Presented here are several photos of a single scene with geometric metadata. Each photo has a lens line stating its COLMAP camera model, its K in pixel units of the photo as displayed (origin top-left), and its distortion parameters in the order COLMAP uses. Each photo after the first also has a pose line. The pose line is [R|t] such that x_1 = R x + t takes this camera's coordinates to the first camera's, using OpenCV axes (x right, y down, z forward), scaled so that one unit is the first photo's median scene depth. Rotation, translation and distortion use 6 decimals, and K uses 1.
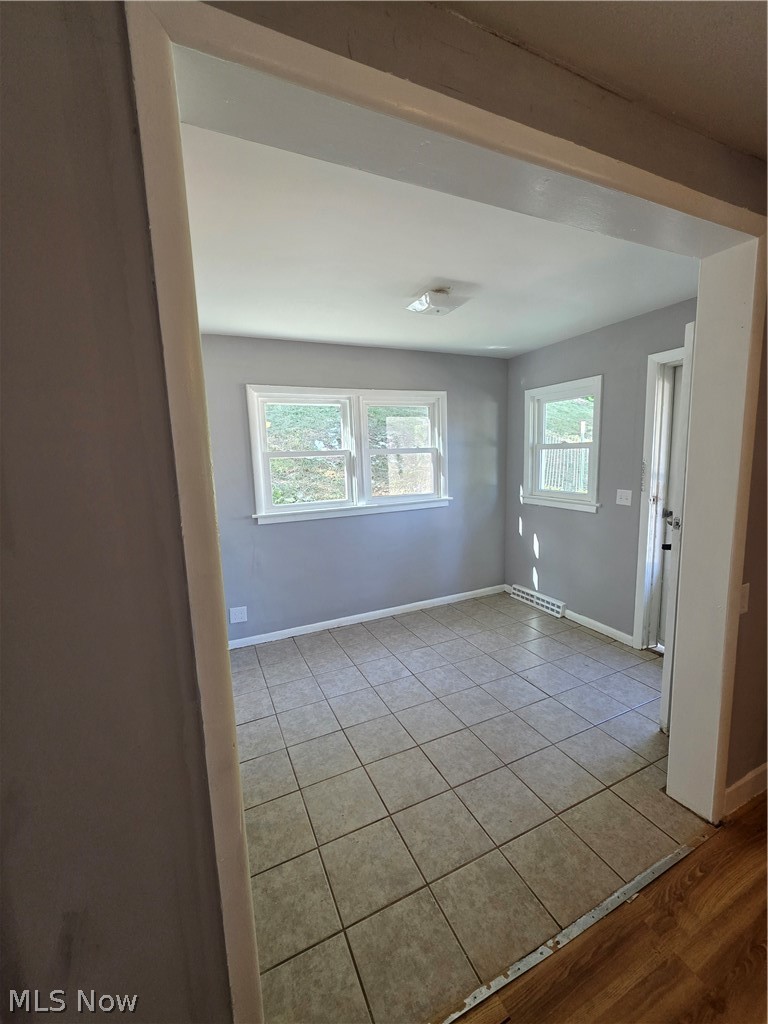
lens RADIAL K [[409.4, 0, 385.1], [0, 409.4, 514.8], [0, 0, 1]] dist [0.000226, -0.000311]
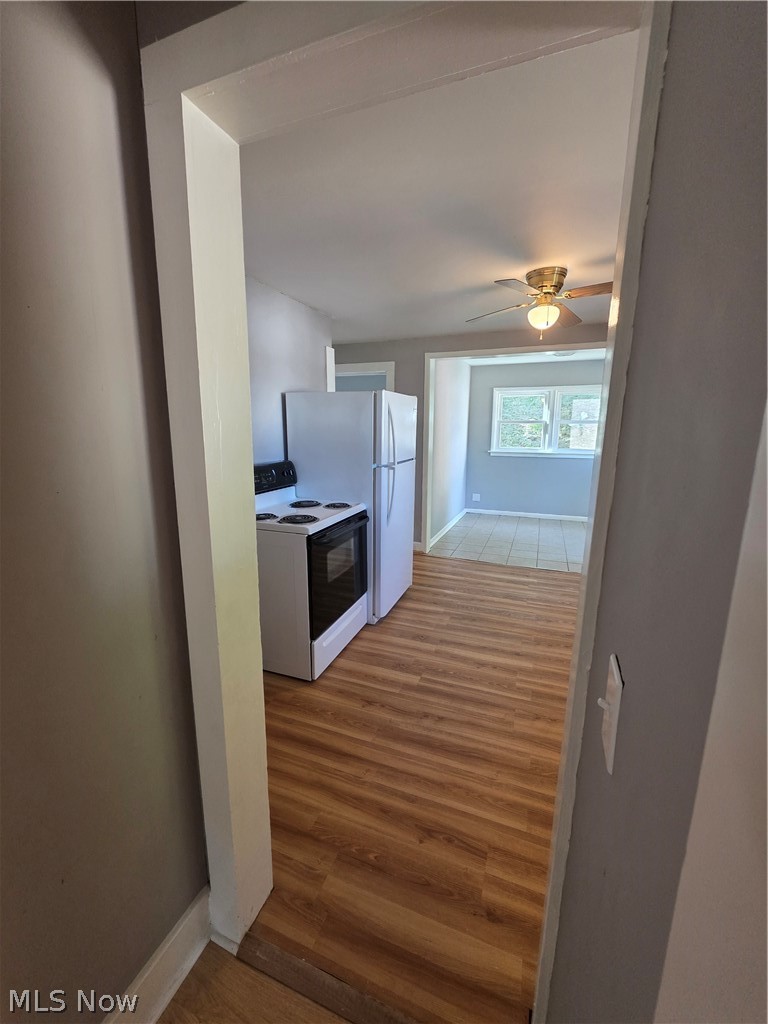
lens RADIAL K [[409.4, 0, 382.1], [0, 409.4, 510.6], [0, 0, 1]] dist [0.000226, -0.000311]
pose [[0.694786, 0.180513, -0.696195, 0.738286], [-0.126114, 0.983571, 0.129166, 0.092106], [0.708073, -0.001943, 0.706137, -0.786088]]
